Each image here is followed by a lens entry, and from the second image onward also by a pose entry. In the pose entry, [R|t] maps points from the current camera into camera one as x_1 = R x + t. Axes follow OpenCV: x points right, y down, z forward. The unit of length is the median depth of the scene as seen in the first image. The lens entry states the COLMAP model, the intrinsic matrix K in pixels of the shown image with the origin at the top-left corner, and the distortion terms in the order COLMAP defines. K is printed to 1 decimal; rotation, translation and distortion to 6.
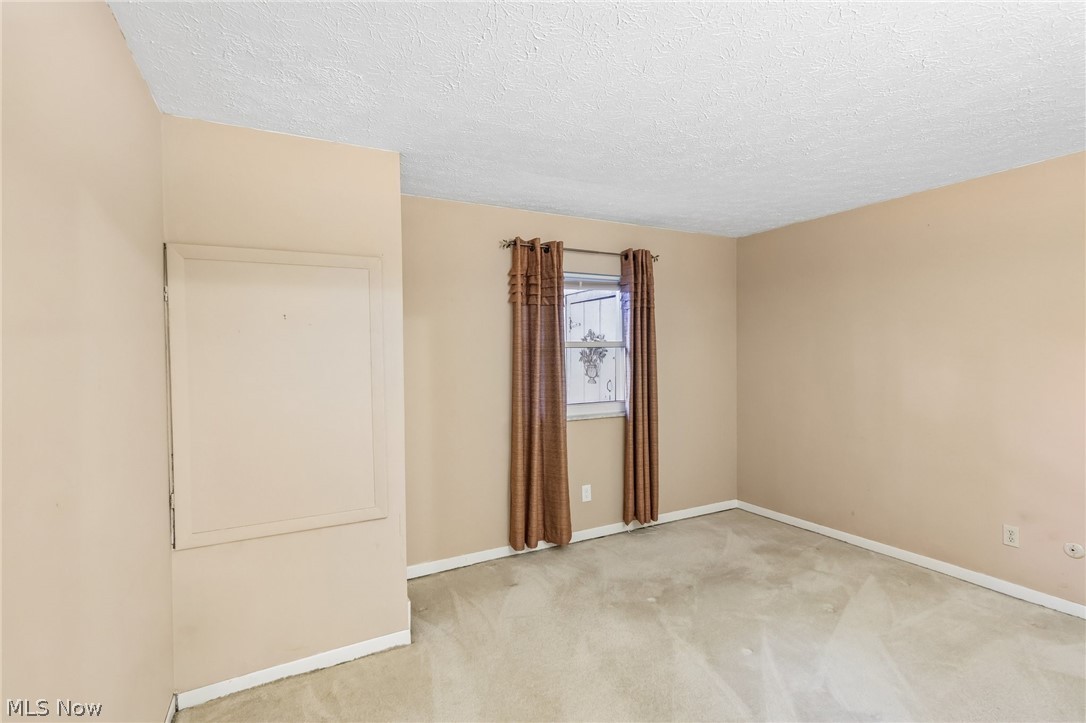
lens RADIAL K [[502.2, 0, 545.9], [0, 502.2, 356.9], [0, 0, 1]] dist [-0.004058, 0.002800]
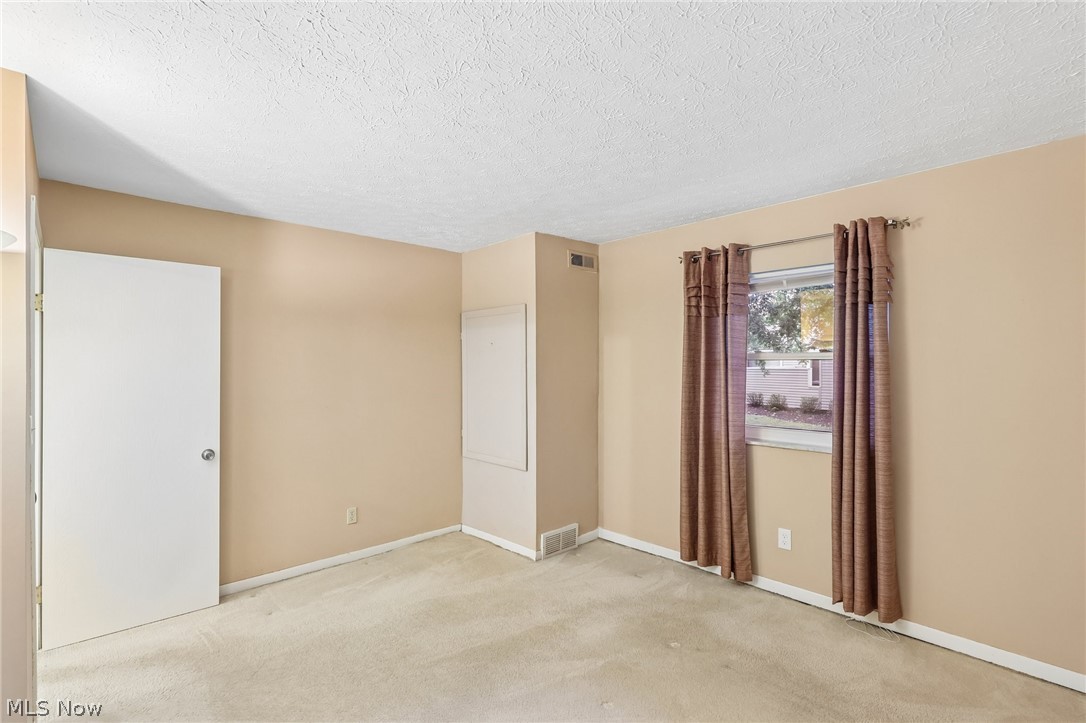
lens RADIAL K [[502.2, 0, 543.6], [0, 502.2, 366.3], [0, 0, 1]] dist [-0.004058, 0.002800]
pose [[0.270740, 0.011530, -0.962584, 0.789028], [-0.009001, 0.999915, 0.009445, -0.013749], [0.962610, 0.006107, 0.270821, 0.417286]]
